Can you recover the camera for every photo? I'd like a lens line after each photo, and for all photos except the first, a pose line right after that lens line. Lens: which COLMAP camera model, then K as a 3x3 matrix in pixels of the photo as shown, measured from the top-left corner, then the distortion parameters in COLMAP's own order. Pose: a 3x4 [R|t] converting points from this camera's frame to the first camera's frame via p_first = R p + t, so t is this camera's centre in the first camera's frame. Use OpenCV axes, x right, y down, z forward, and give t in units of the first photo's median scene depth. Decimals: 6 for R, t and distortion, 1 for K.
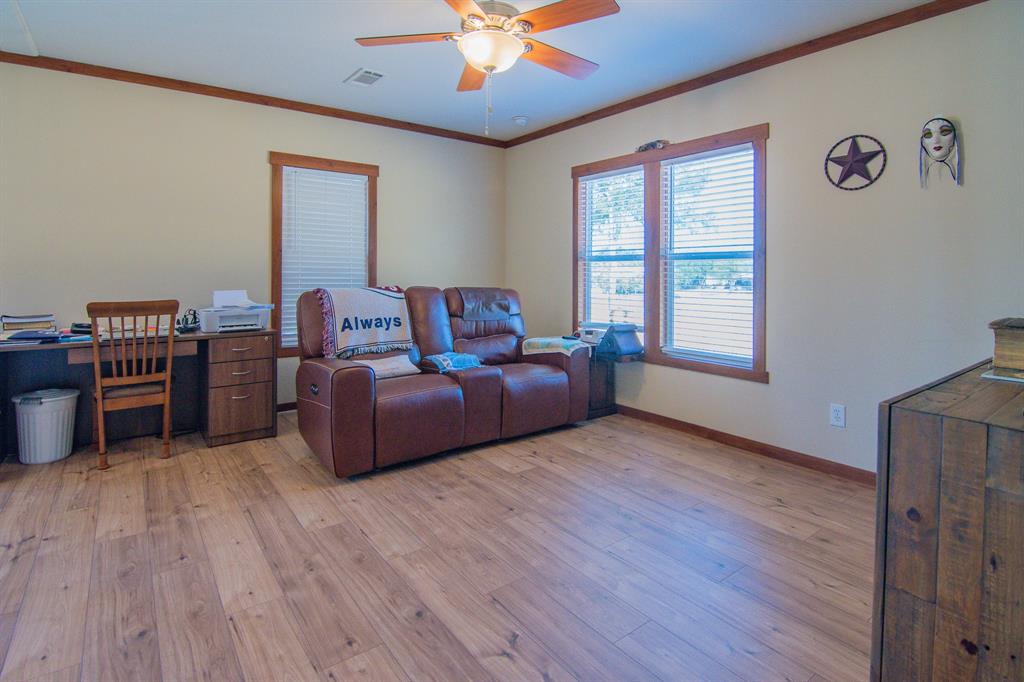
lens RADIAL K [[511.3, 0, 514.5], [0, 511.3, 273.1], [0, 0, 1]] dist [-0.004509, -0.007982]
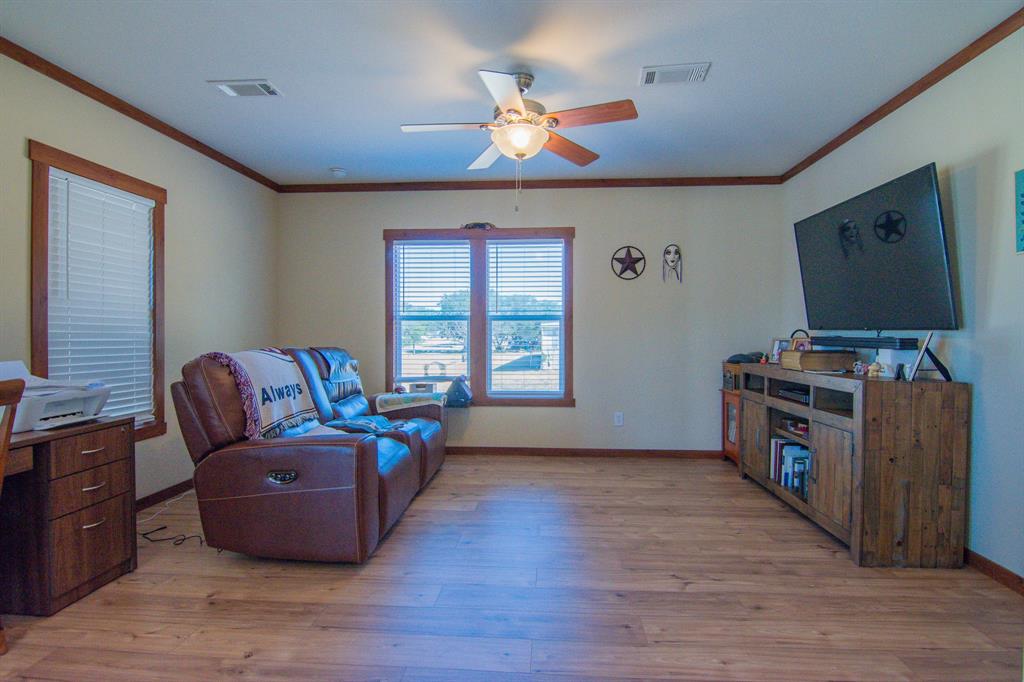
lens RADIAL K [[490.7, 0, 522.9], [0, 490.7, 337.3], [0, 0, 1]] dist [-0.000258, -0.016653]
pose [[0.661624, -0.012698, 0.749728, -0.650404], [0.004010, 0.999902, 0.013397, -0.000936], [-0.749825, -0.005857, 0.661610, 0.187267]]
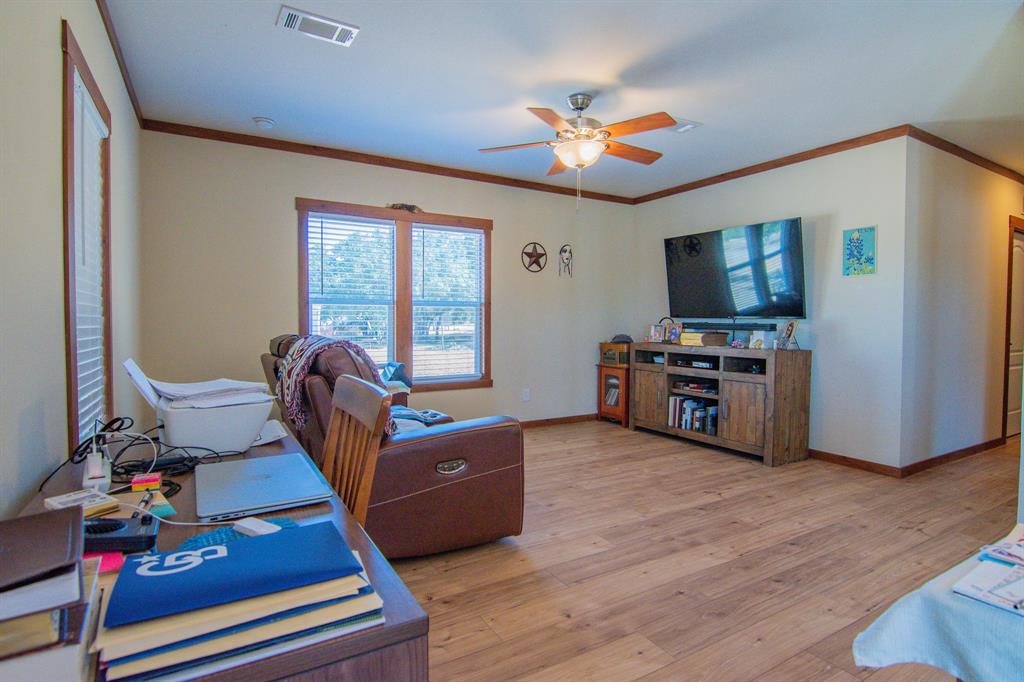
lens RADIAL K [[503.2, 0, 508.2], [0, 503.2, 337.1], [0, 0, 1]] dist [-0.003920, -0.011663]
pose [[0.144874, -0.042338, 0.988544, -1.030107], [-0.005460, 0.999035, 0.043587, -0.005363], [-0.989435, -0.011712, 0.144503, 0.729367]]
